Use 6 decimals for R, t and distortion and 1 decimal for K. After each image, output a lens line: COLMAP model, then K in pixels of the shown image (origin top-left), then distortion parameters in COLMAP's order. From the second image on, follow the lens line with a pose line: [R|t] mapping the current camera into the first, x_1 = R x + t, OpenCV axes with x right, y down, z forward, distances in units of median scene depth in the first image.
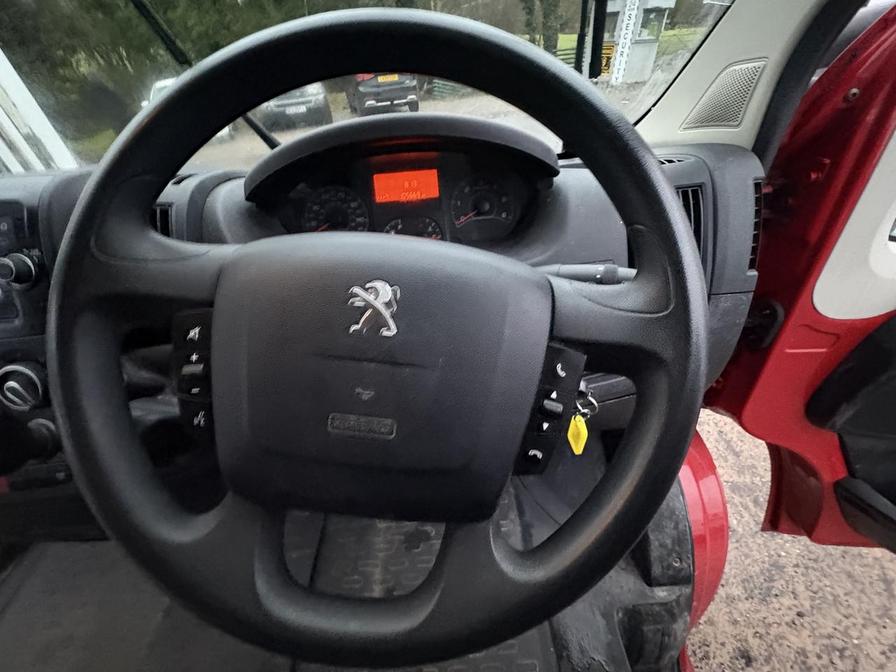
lens RADIAL K [[355.3, 0, 448.0], [0, 355.3, 336.0], [0, 0, 1]] dist [0.000378, -0.000034]
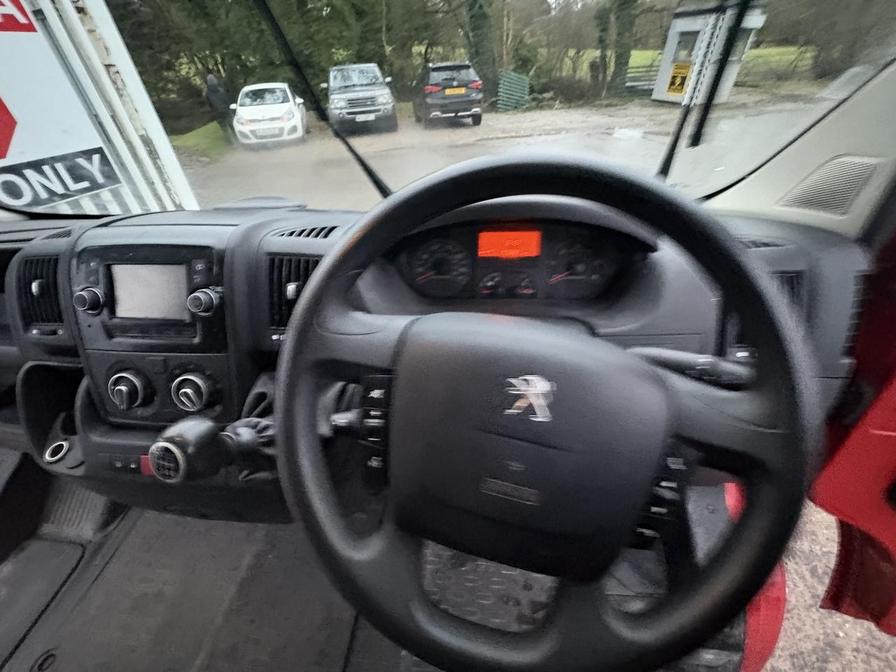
lens RADIAL K [[355.1, 0, 449.0], [0, 355.1, 335.8], [0, 0, 1]] dist [0.000309, -0.000117]
pose [[0.989193, 0.106062, -0.101235, -0.059308], [-0.108062, 0.994039, -0.014461, -0.038371], [0.099098, 0.025245, 0.994757, -0.043060]]
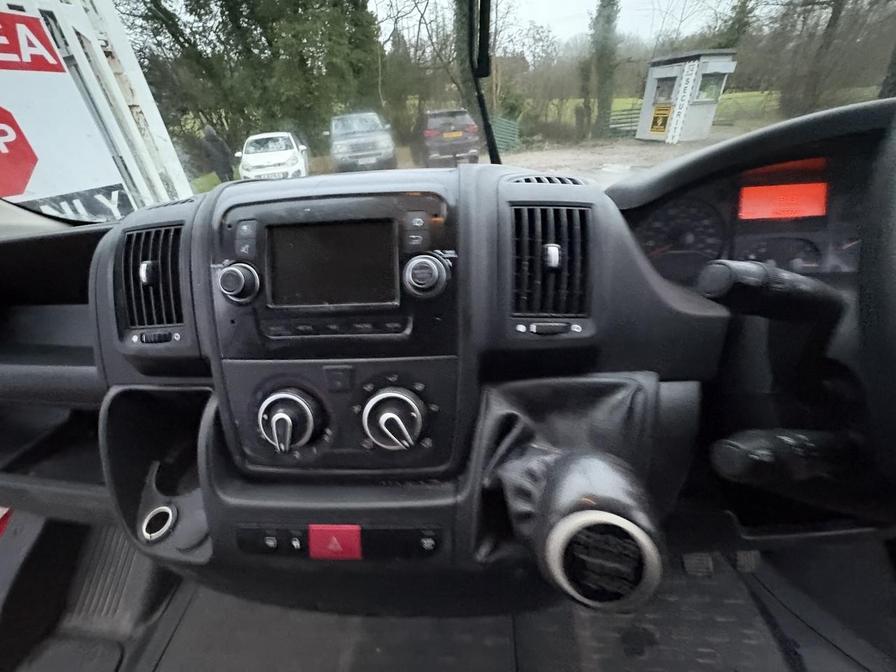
lens RADIAL K [[356.5, 0, 449.5], [0, 356.5, 336.7], [0, 0, 1]] dist [-0.000717, -0.000009]
pose [[0.993355, 0.061124, -0.097517, -0.291998], [-0.072019, 0.991046, -0.112428, 0.011944], [0.089771, 0.118704, 0.988863, 0.059606]]
